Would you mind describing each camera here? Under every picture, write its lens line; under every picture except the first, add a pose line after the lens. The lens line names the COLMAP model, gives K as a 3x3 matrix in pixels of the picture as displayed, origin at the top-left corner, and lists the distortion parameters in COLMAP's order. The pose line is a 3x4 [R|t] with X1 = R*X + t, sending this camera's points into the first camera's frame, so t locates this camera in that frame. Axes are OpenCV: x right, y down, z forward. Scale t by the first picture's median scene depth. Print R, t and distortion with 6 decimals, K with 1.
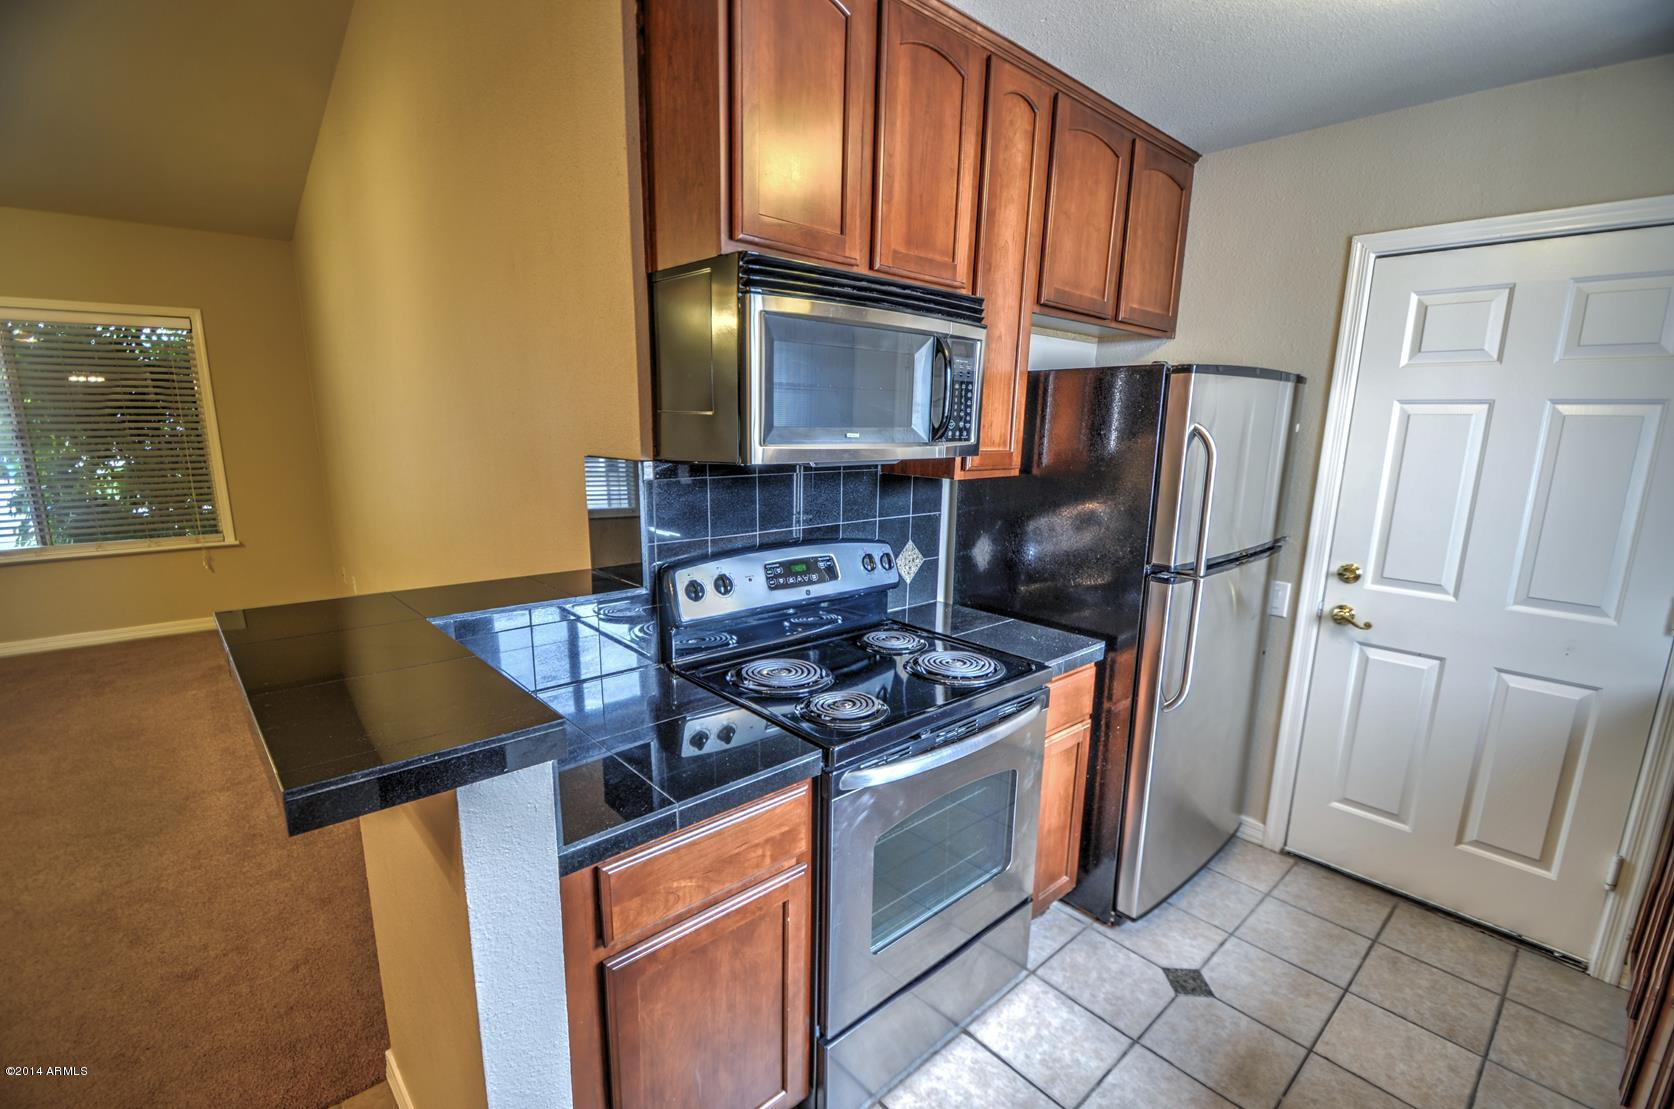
lens RADIAL K [[732.2, 0, 836.5], [0, 732.2, 582.4], [0, 0, 1]] dist [0.014904, -0.018391]
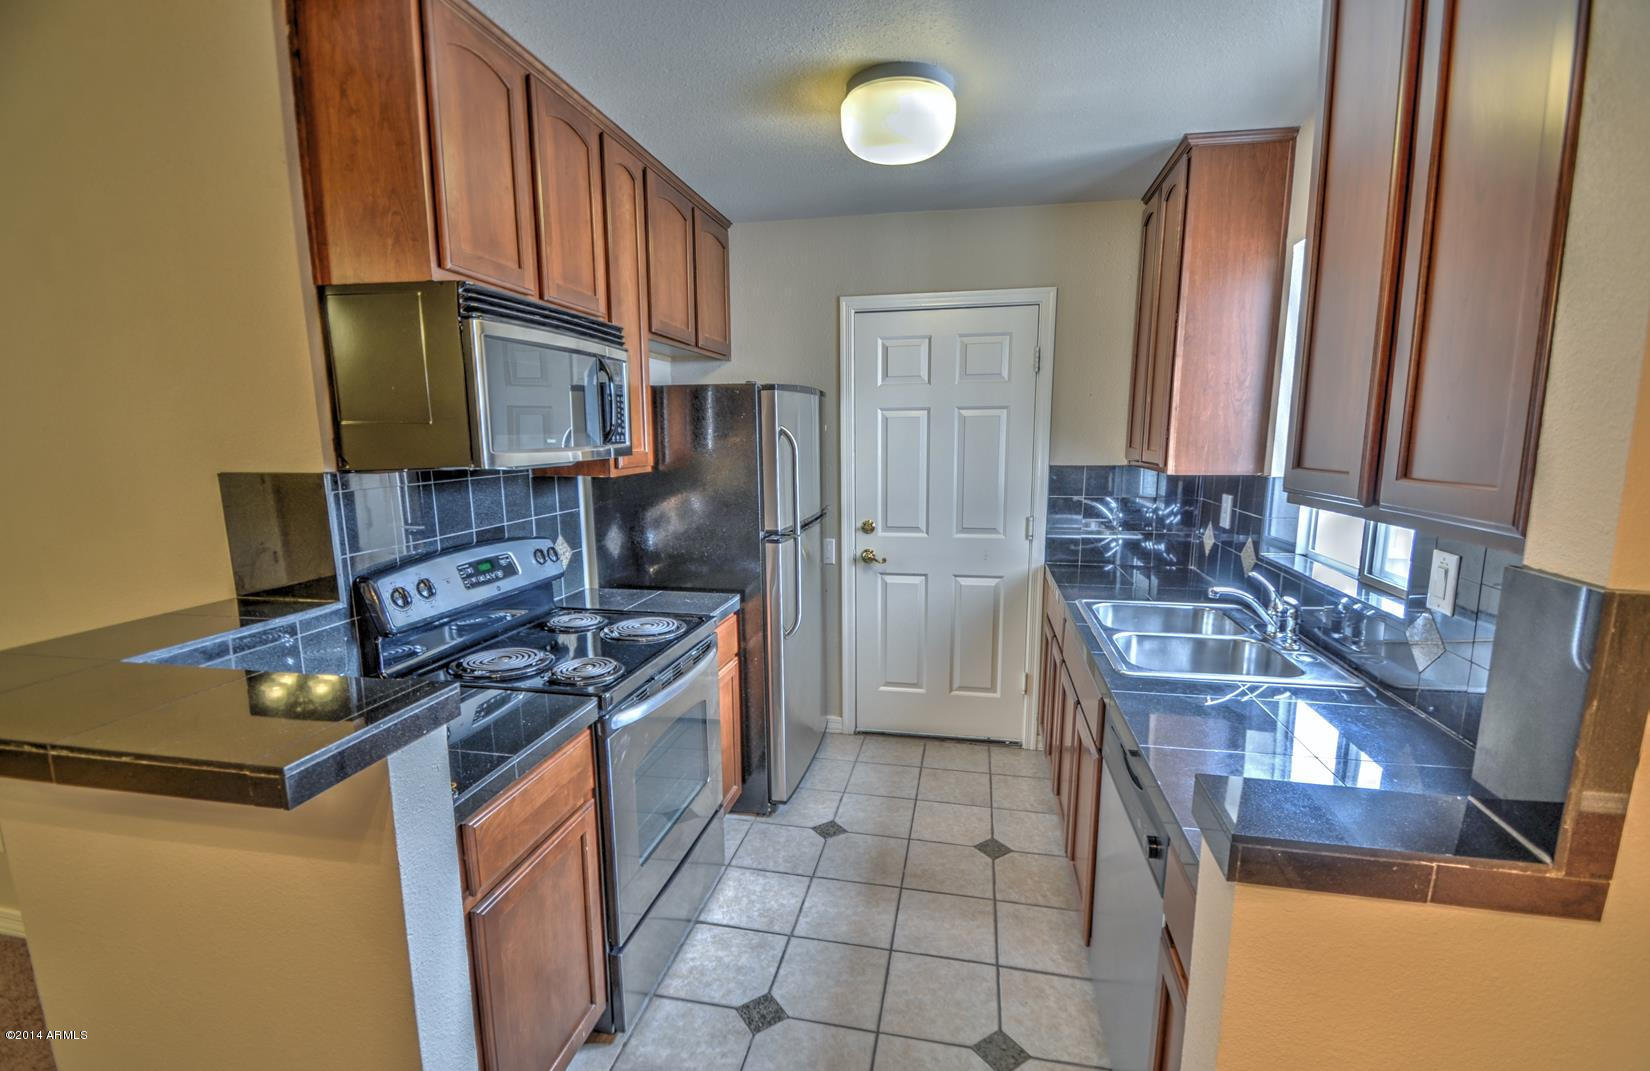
lens RADIAL K [[728.5, 0, 821.2], [0, 728.5, 562.0], [0, 0, 1]] dist [0.011055, -0.016427]
pose [[0.806427, -0.125039, 0.577962, -0.250655], [0.144705, 0.989400, 0.012147, 0.029080], [-0.573355, 0.073838, 0.815973, -0.134677]]
